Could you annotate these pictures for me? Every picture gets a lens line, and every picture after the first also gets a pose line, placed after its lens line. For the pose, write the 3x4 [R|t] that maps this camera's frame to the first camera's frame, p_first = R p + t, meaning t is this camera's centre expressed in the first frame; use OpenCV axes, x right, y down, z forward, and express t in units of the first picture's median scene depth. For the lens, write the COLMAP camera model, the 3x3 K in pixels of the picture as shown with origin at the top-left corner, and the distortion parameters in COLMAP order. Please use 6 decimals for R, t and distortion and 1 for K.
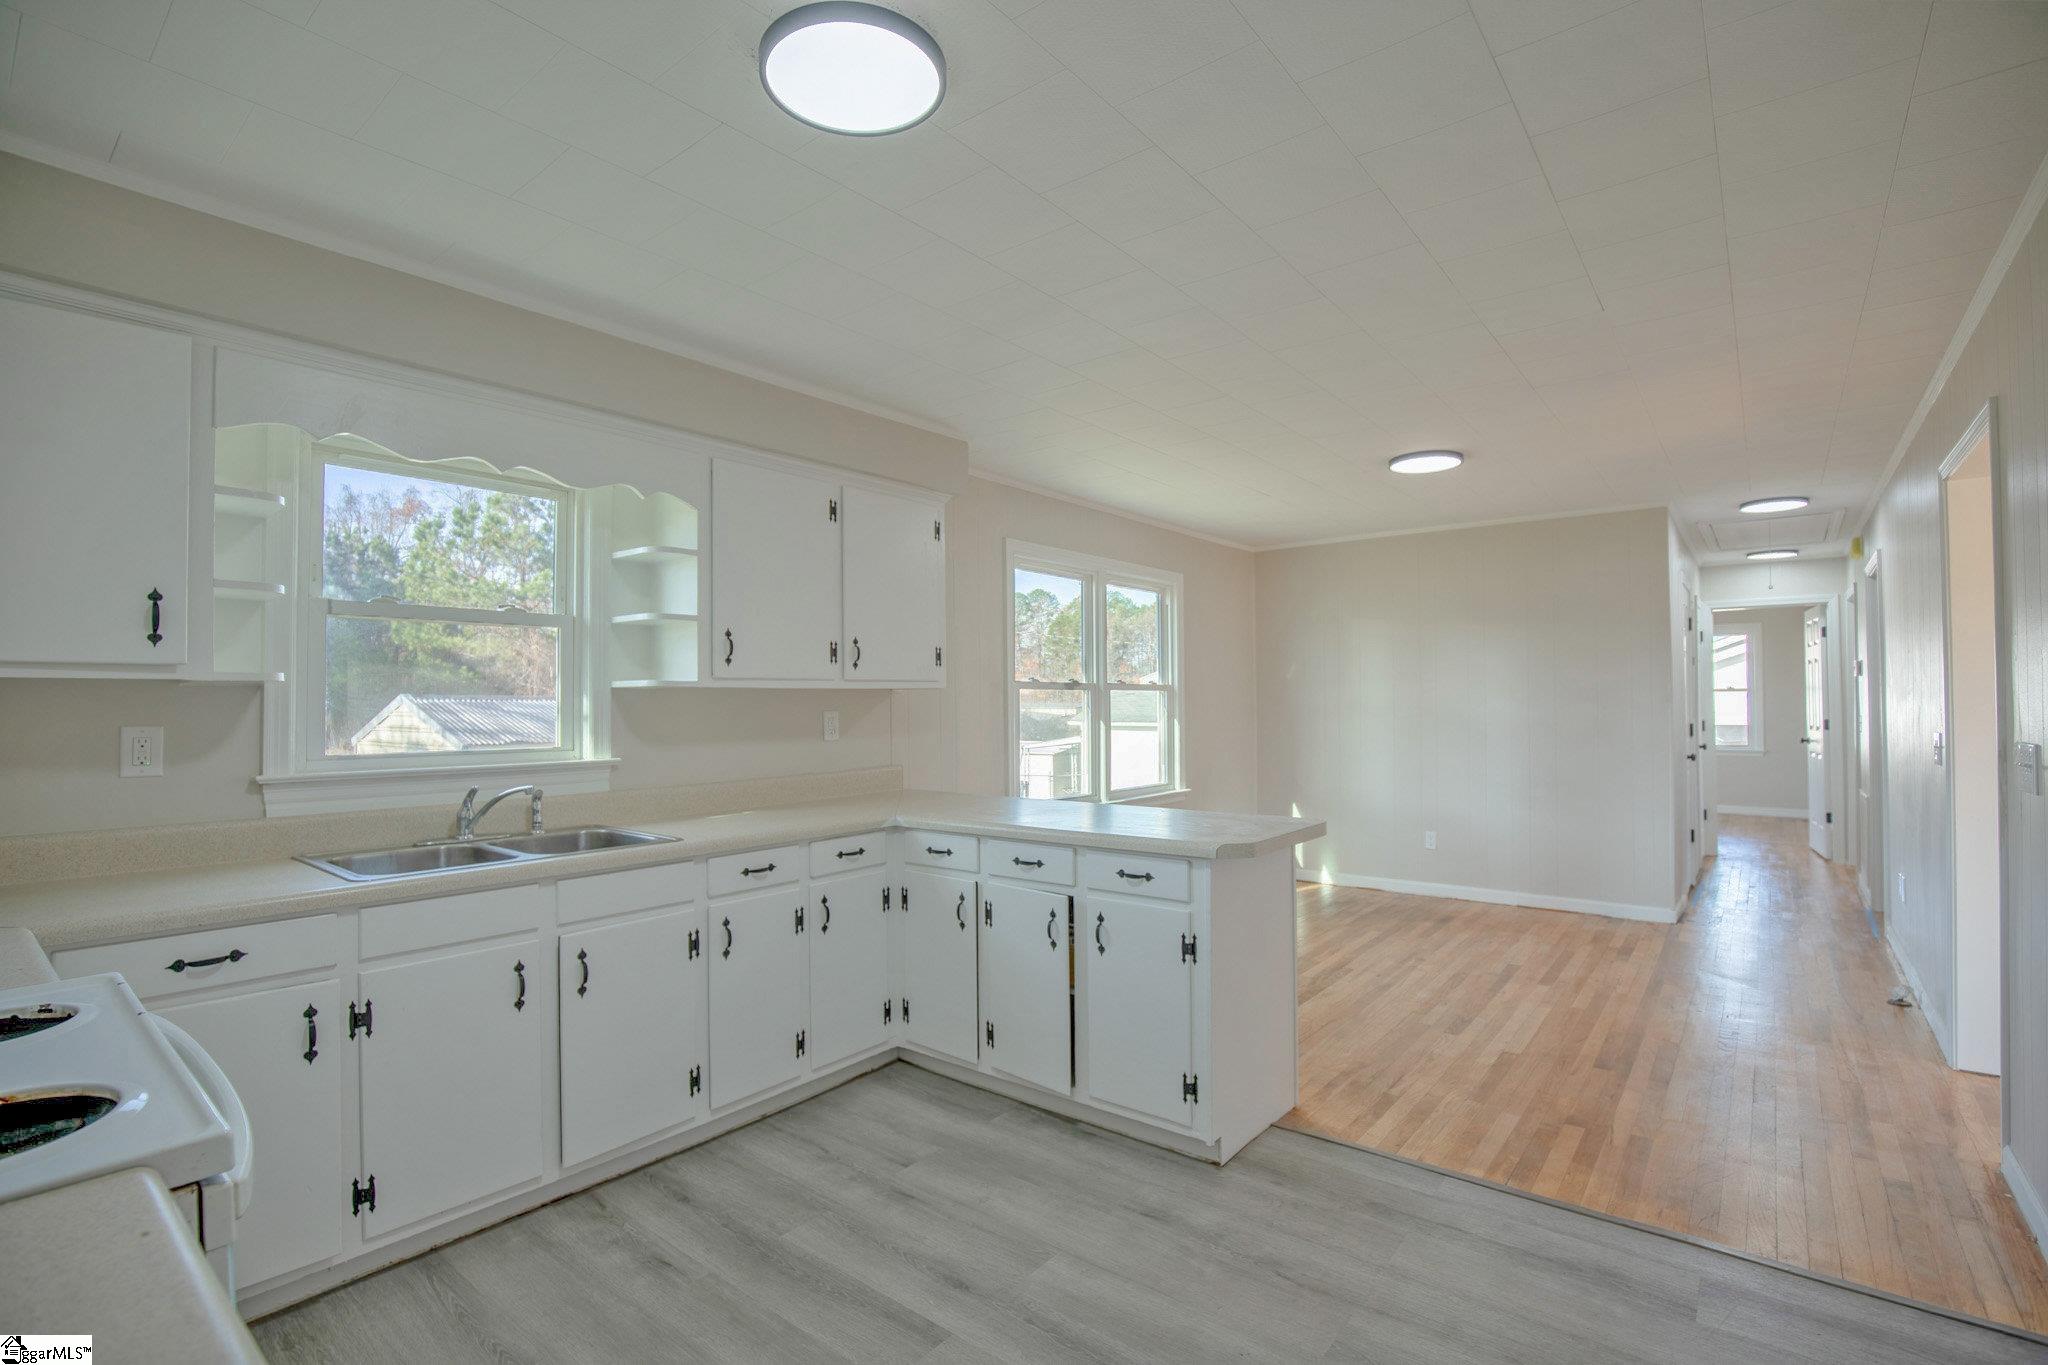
lens RADIAL K [[970.8, 0, 1024.0], [0, 970.8, 682.5], [0, 0, 1]] dist [-0.027042, 0.000513]
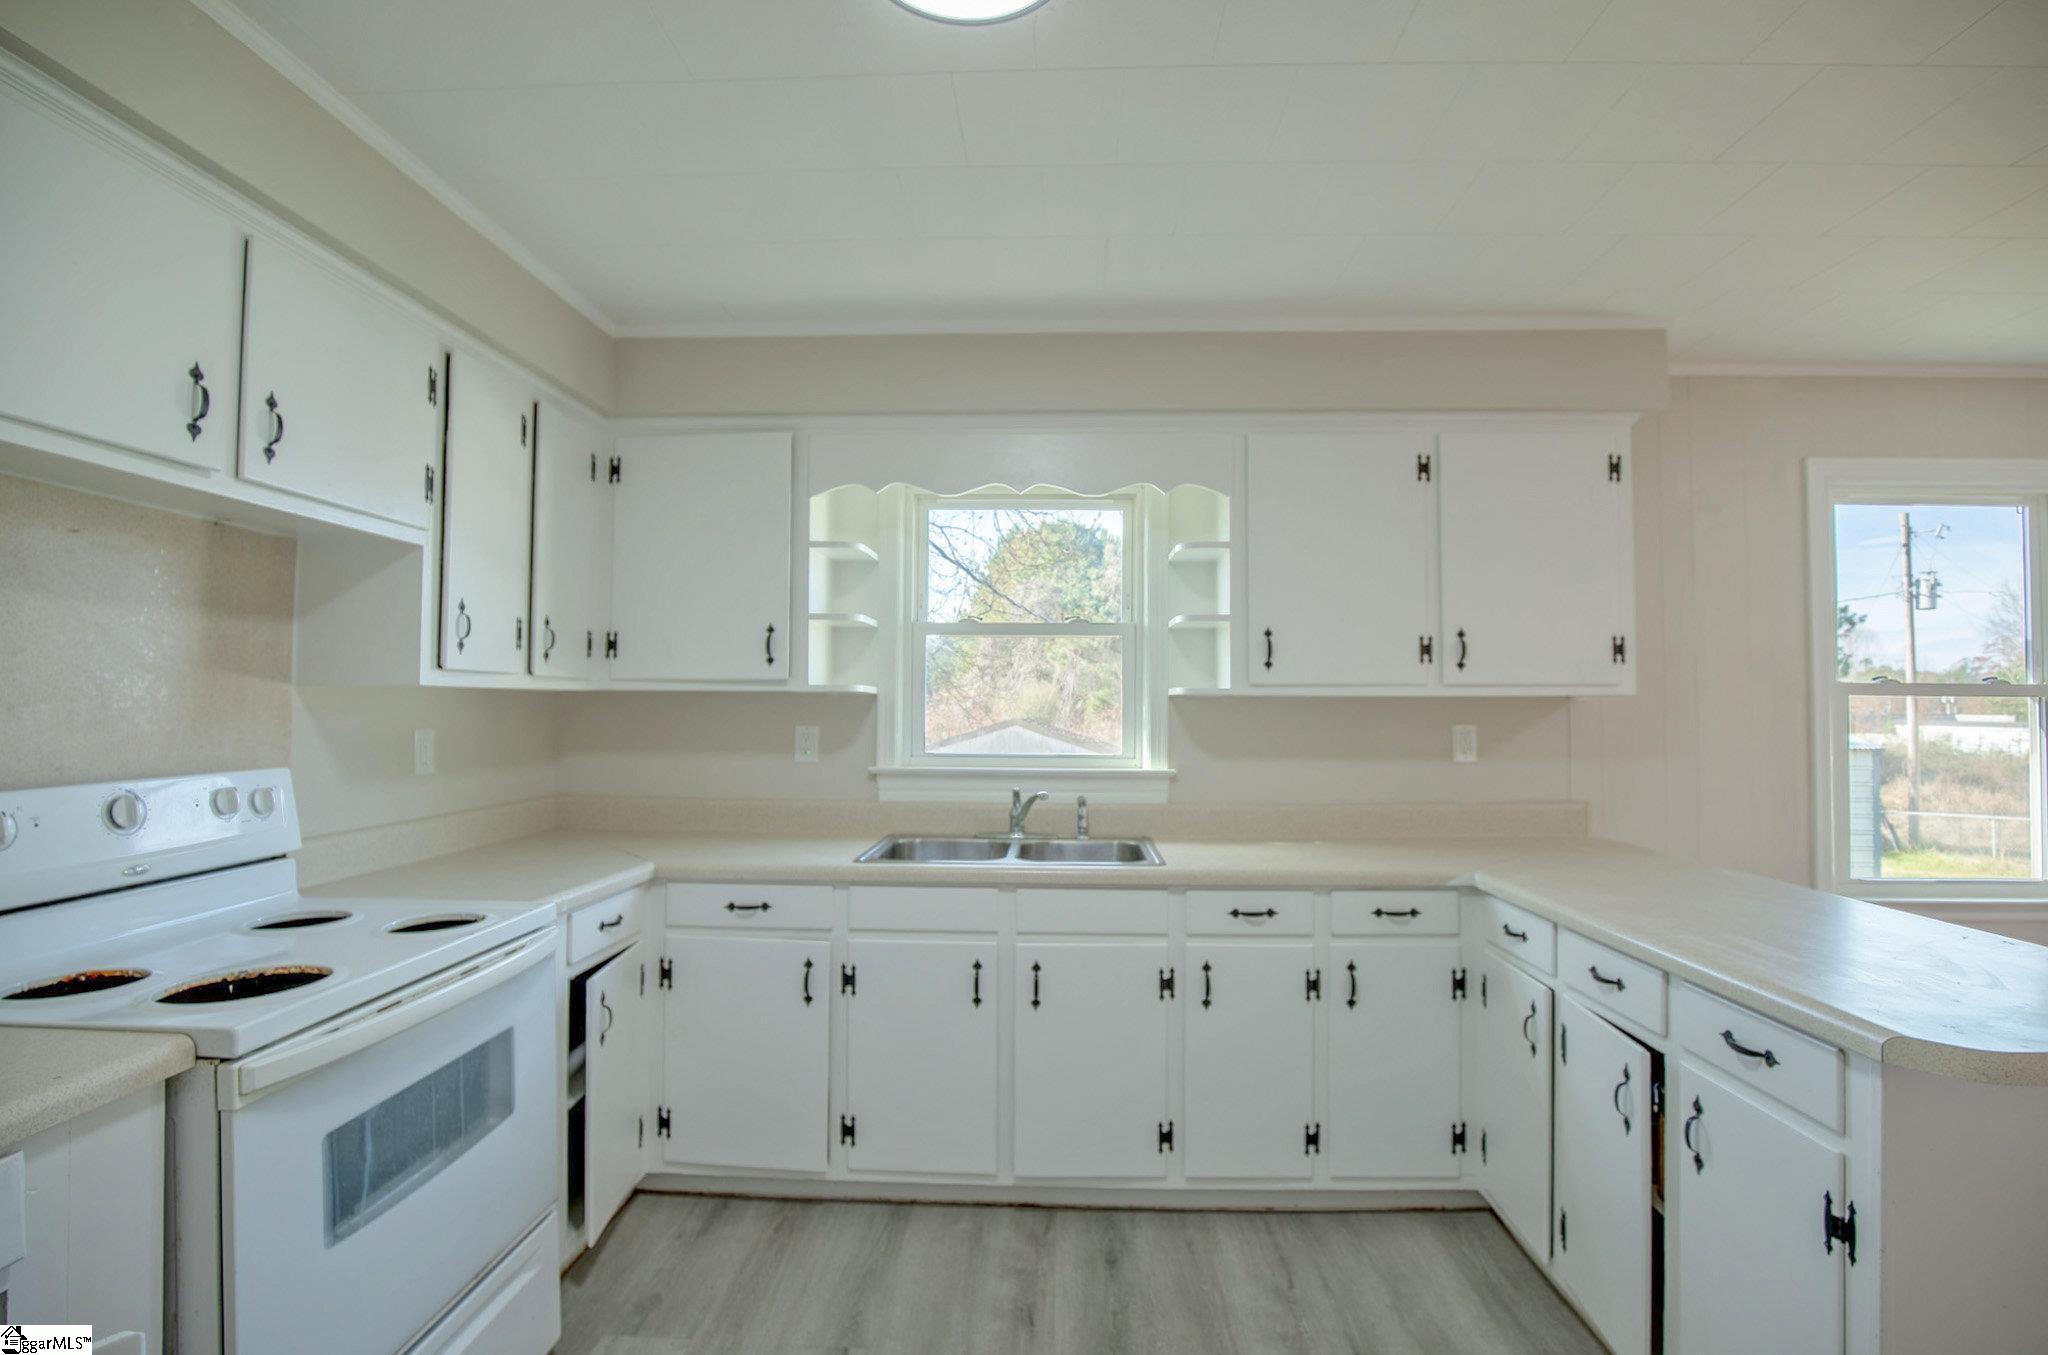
lens RADIAL K [[967.0, 0, 1024.0], [0, 967.0, 677.5], [0, 0, 1]] dist [-0.029264, 0.000700]
pose [[0.586589, -0.013393, -0.809774, 0.289847], [0.007103, 0.999910, -0.011393, -0.002765], [0.809853, 0.000931, 0.586632, 0.349739]]
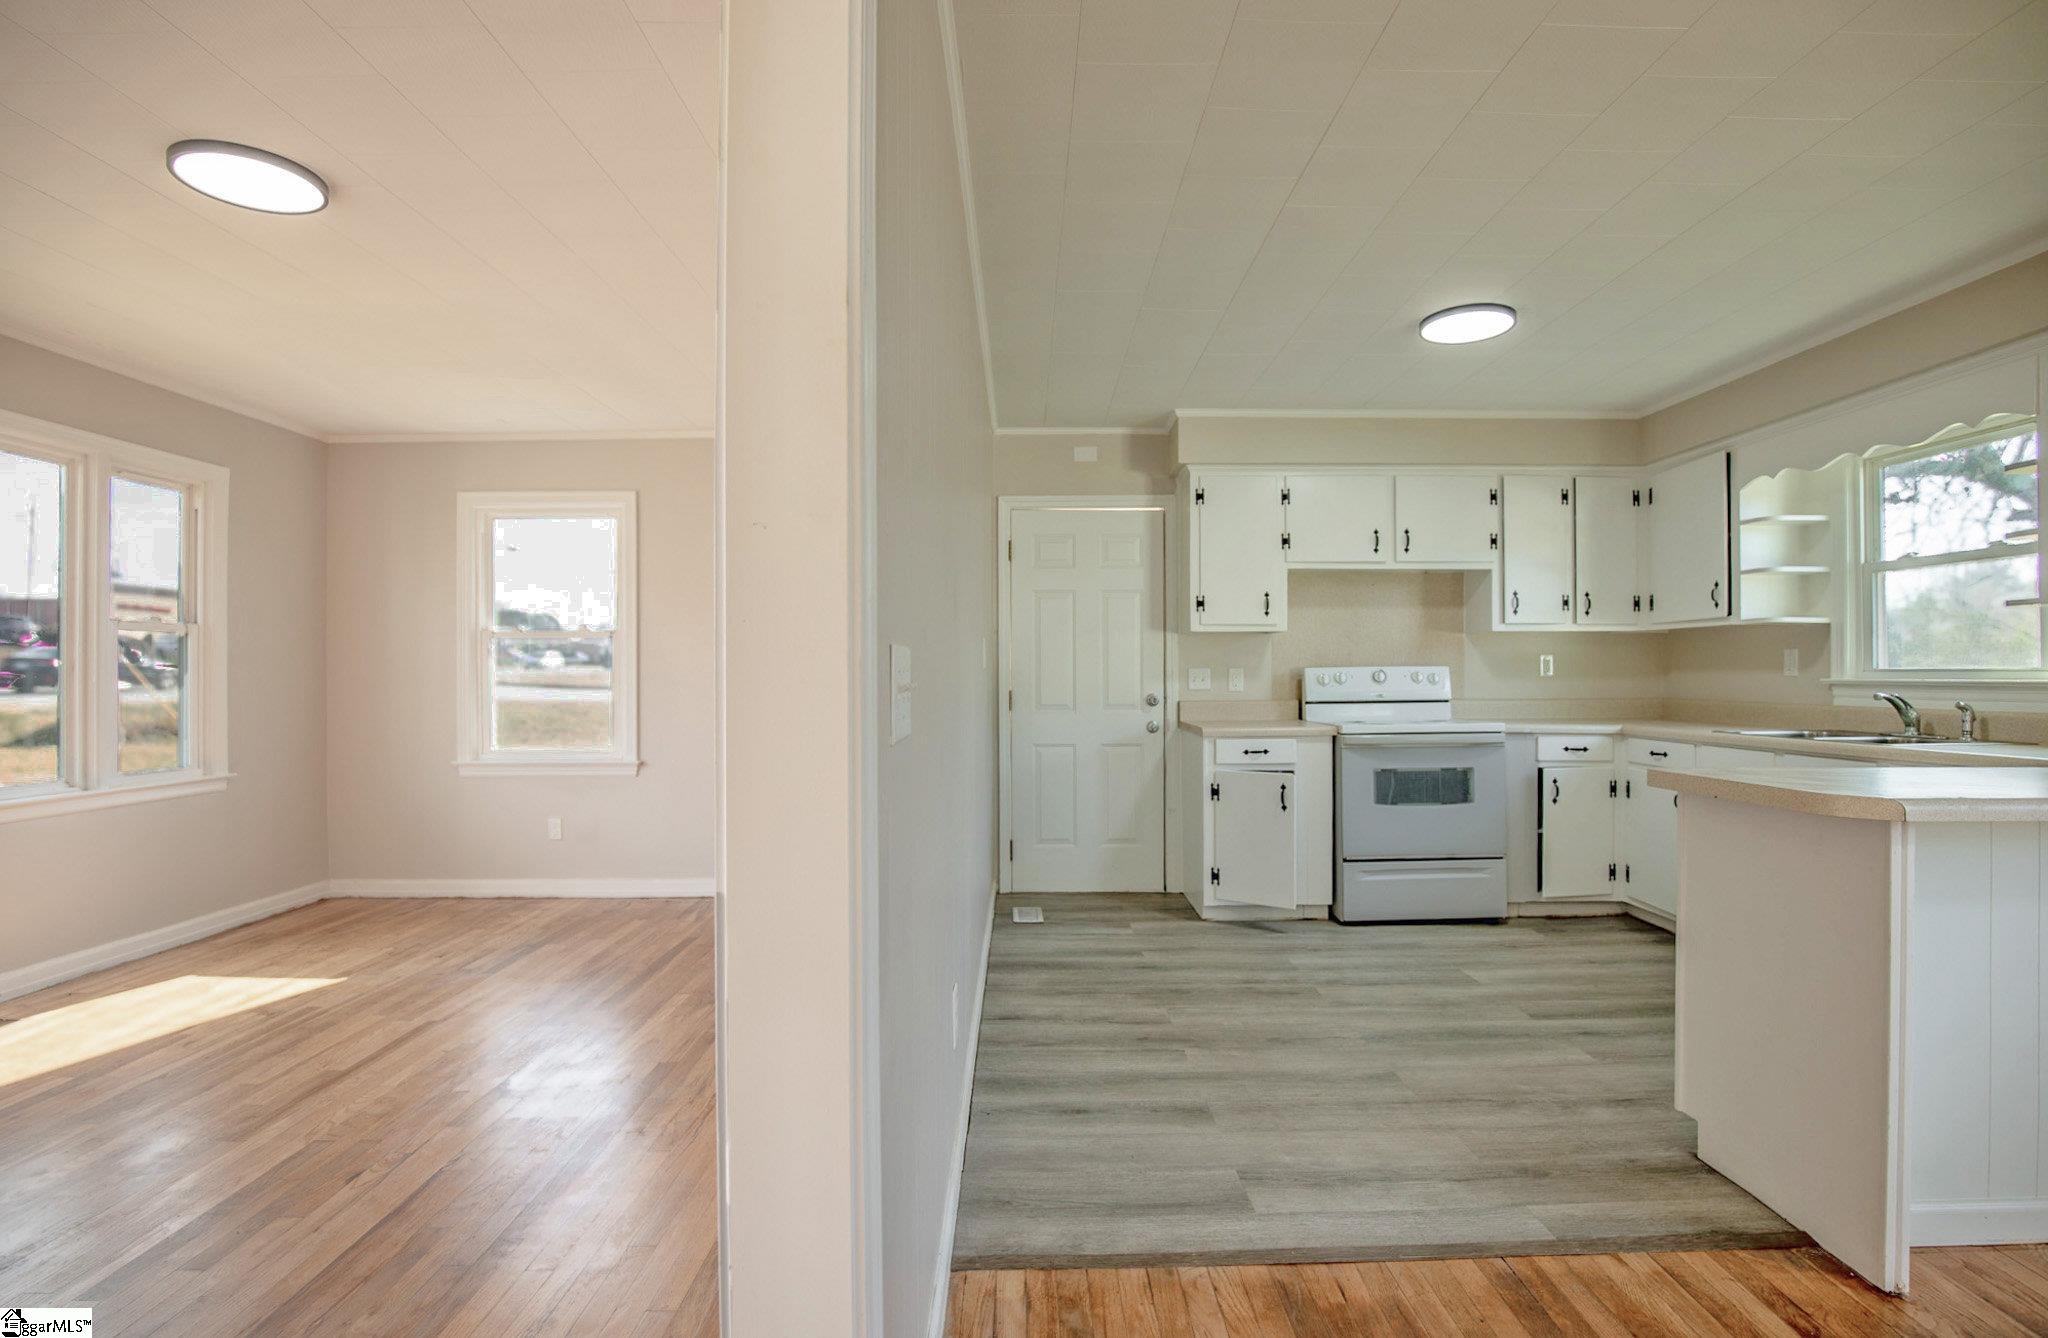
lens RADIAL K [[966.2, 0, 1024.0], [0, 966.2, 669.0], [0, 0, 1]] dist [-0.030158, 0.001041]
pose [[-0.779758, 0.005816, -0.626054, 1.091185], [0.020629, 0.999653, -0.016406, 0.067124], [0.625741, -0.025708, -0.779607, 1.184136]]
